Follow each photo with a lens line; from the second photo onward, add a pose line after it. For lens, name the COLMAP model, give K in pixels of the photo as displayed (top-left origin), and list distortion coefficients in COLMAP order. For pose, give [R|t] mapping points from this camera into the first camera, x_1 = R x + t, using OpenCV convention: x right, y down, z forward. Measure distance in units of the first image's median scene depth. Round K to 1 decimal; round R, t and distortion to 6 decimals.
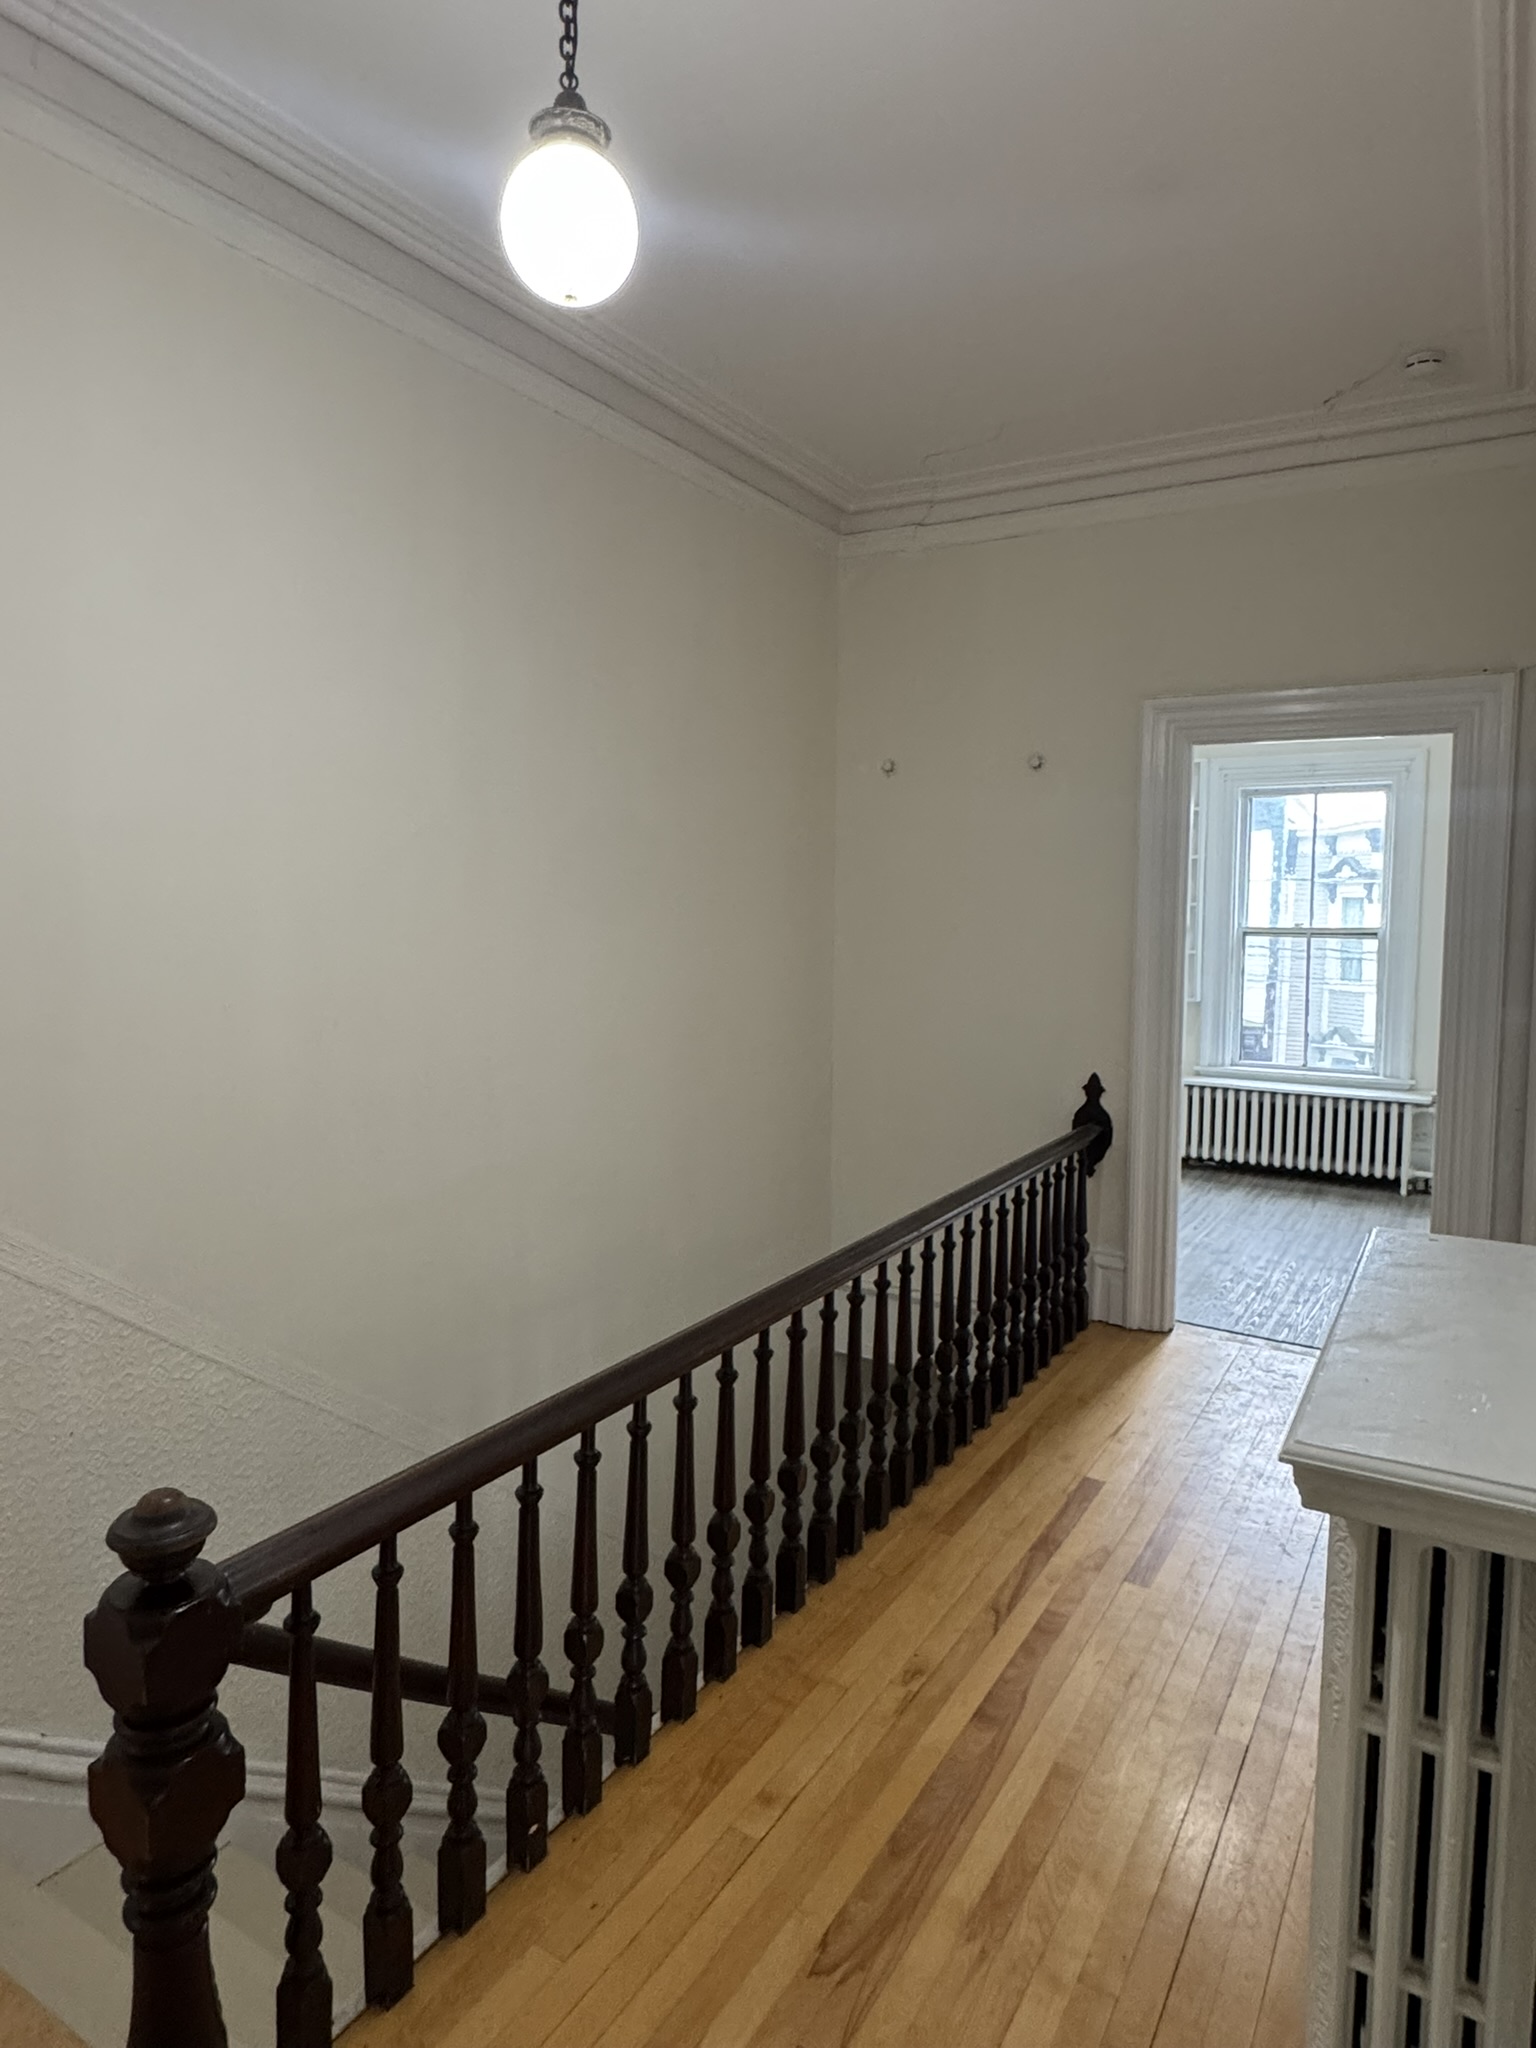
lens RADIAL K [[1218.5, 0, 768.0], [0, 1218.5, 1024.0], [0, 0, 1]] dist [-0.003457, -0.000765]
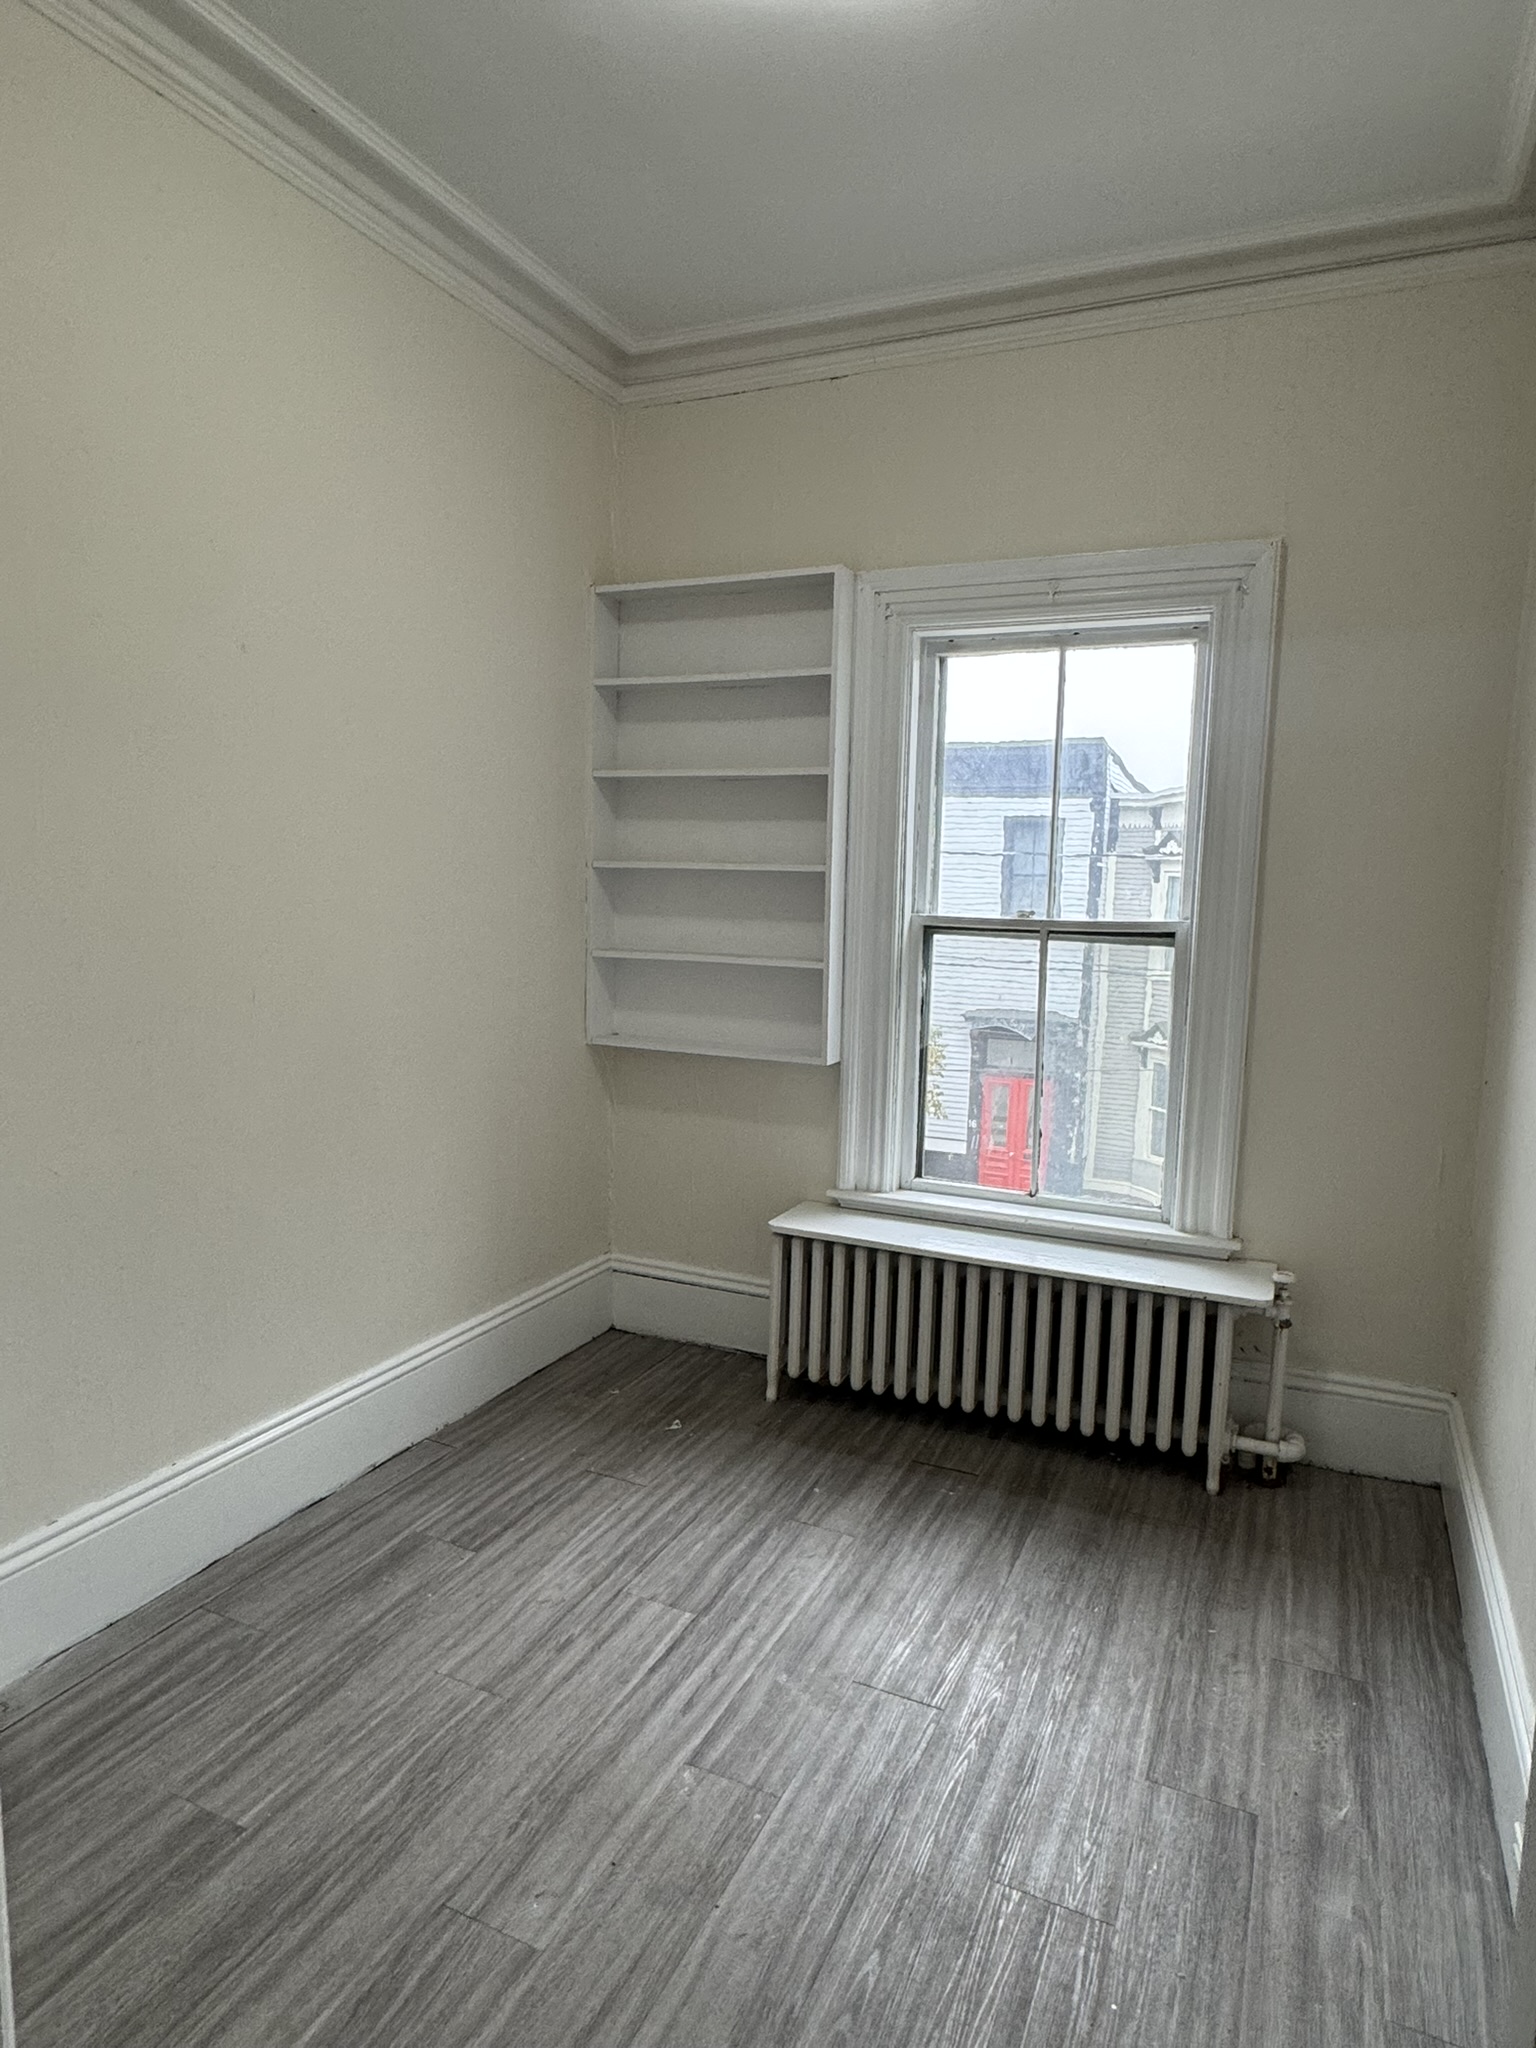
lens RADIAL K [[1218.5, 0, 768.0], [0, 1218.5, 1024.0], [0, 0, 1]] dist [-0.003457, -0.000765]
pose [[0.993046, 0.008317, 0.117432, 0.271604], [-0.011041, 0.999684, 0.022569, -0.045991], [-0.117207, -0.023709, 0.992824, 0.513375]]
